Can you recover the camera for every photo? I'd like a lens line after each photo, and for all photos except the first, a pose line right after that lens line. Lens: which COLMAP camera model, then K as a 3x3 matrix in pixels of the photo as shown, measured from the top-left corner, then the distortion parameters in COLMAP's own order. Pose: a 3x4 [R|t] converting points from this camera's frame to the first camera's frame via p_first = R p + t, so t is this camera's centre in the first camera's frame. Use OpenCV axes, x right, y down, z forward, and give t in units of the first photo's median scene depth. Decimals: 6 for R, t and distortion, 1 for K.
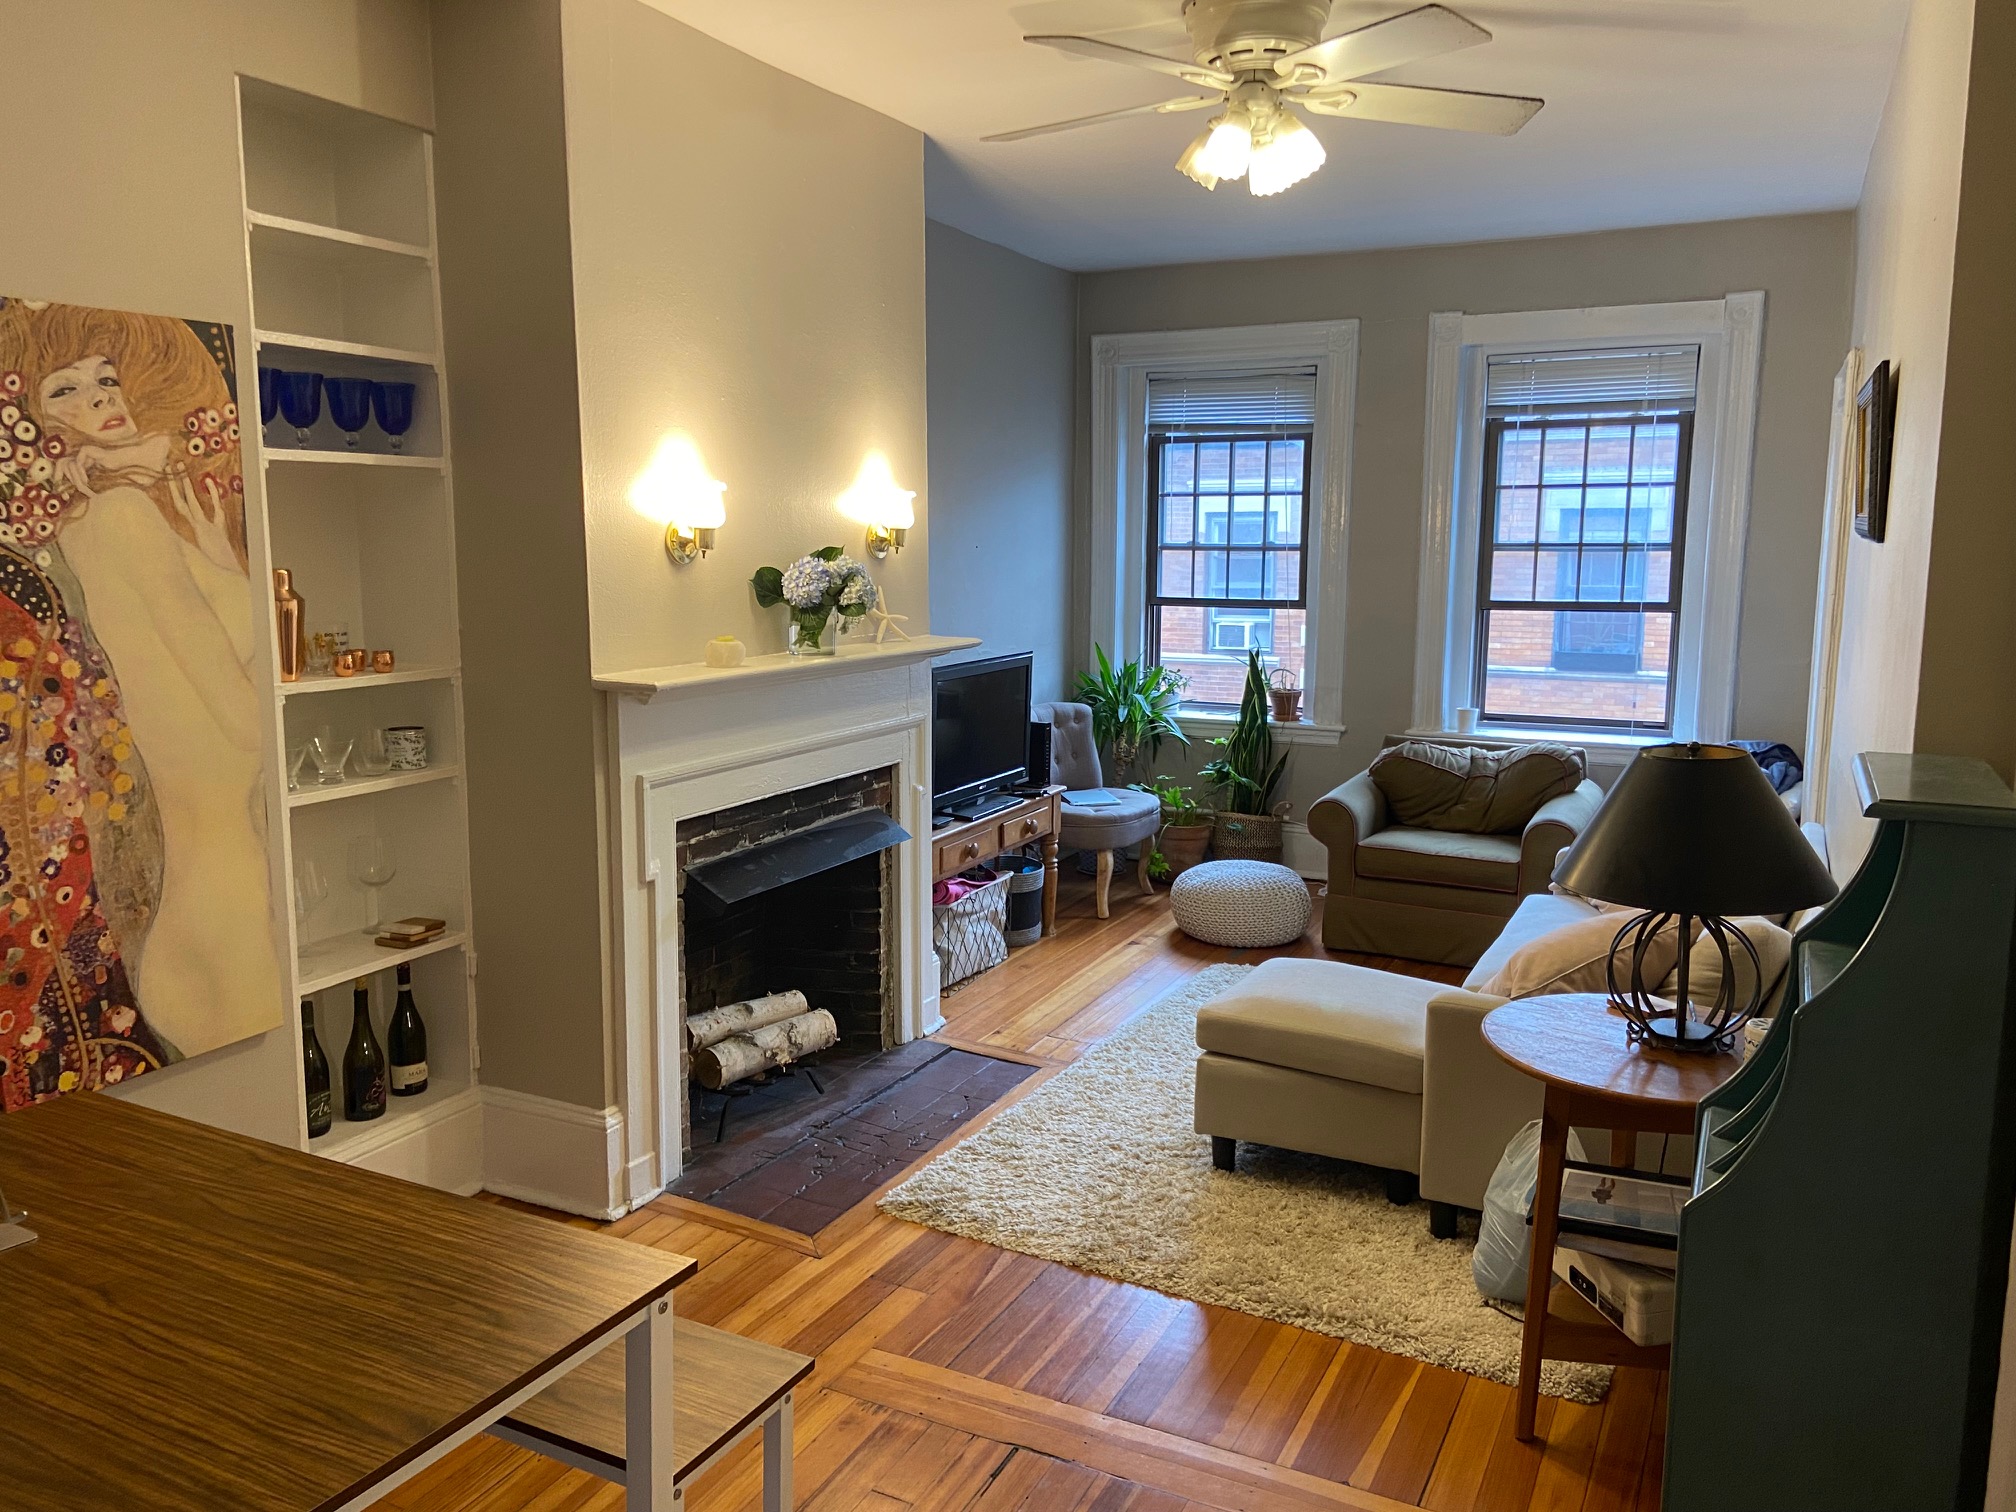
lens RADIAL K [[1518.9, 0, 1014.7], [0, 1518.9, 747.0], [0, 0, 1]] dist [0.076592, -0.039391]
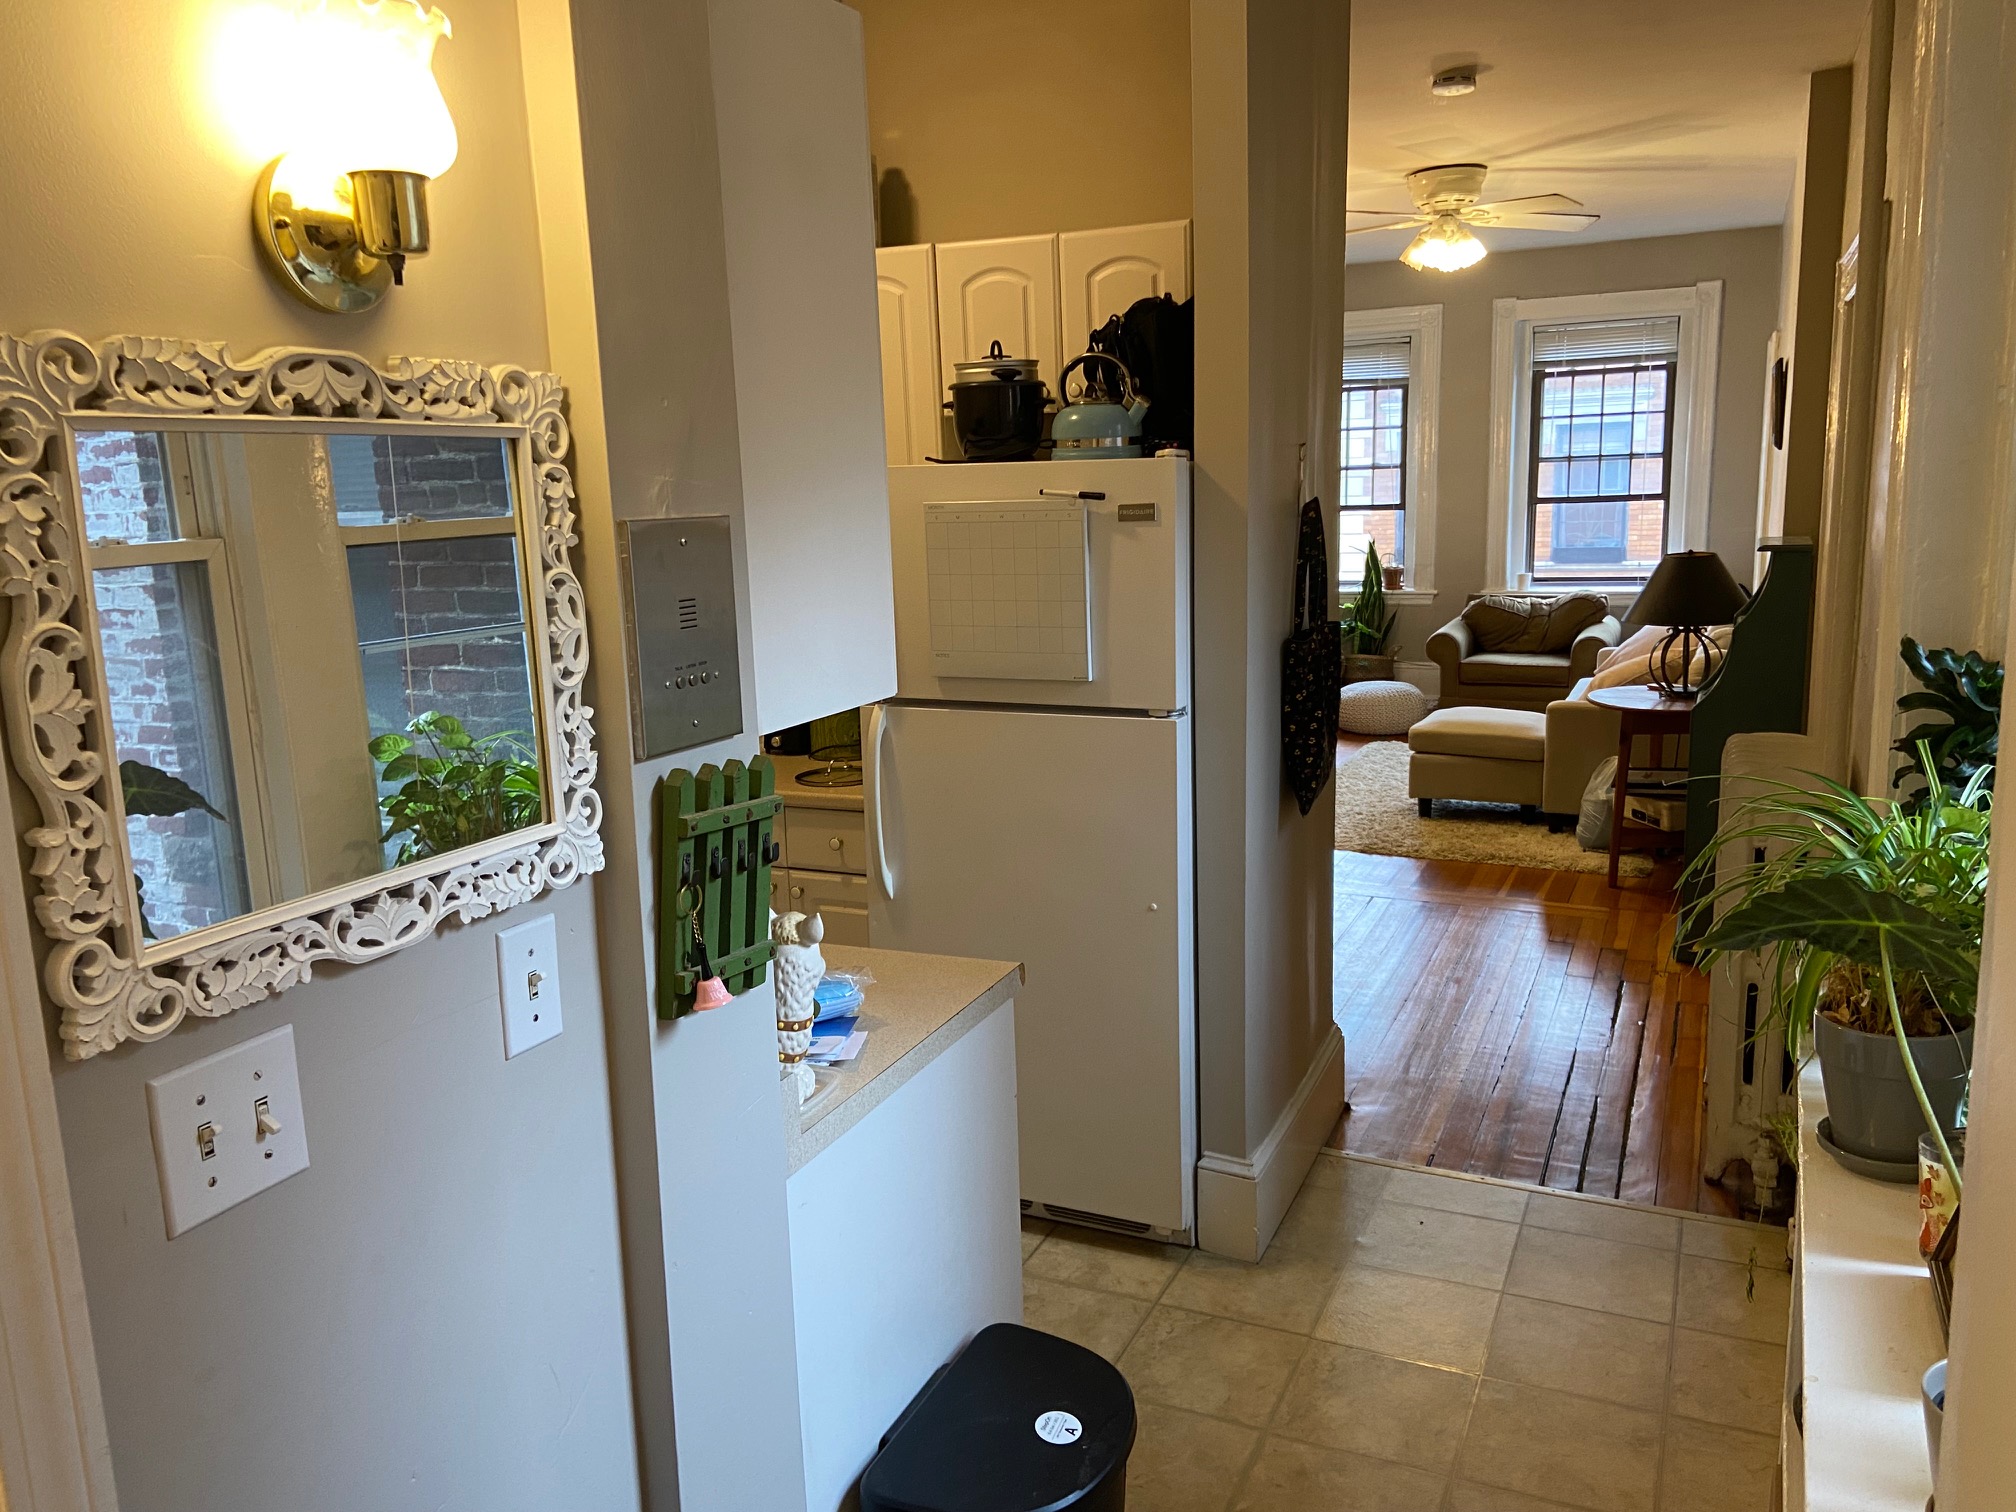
lens RADIAL K [[1518.9, 0, 1009.4], [0, 1518.9, 748.1], [0, 0, 1]] dist [0.076592, -0.039391]
pose [[0.999104, -0.040893, 0.010874, -0.348794], [0.040384, 0.998237, 0.043504, 0.093758], [-0.012634, -0.043026, 0.998994, -0.737195]]
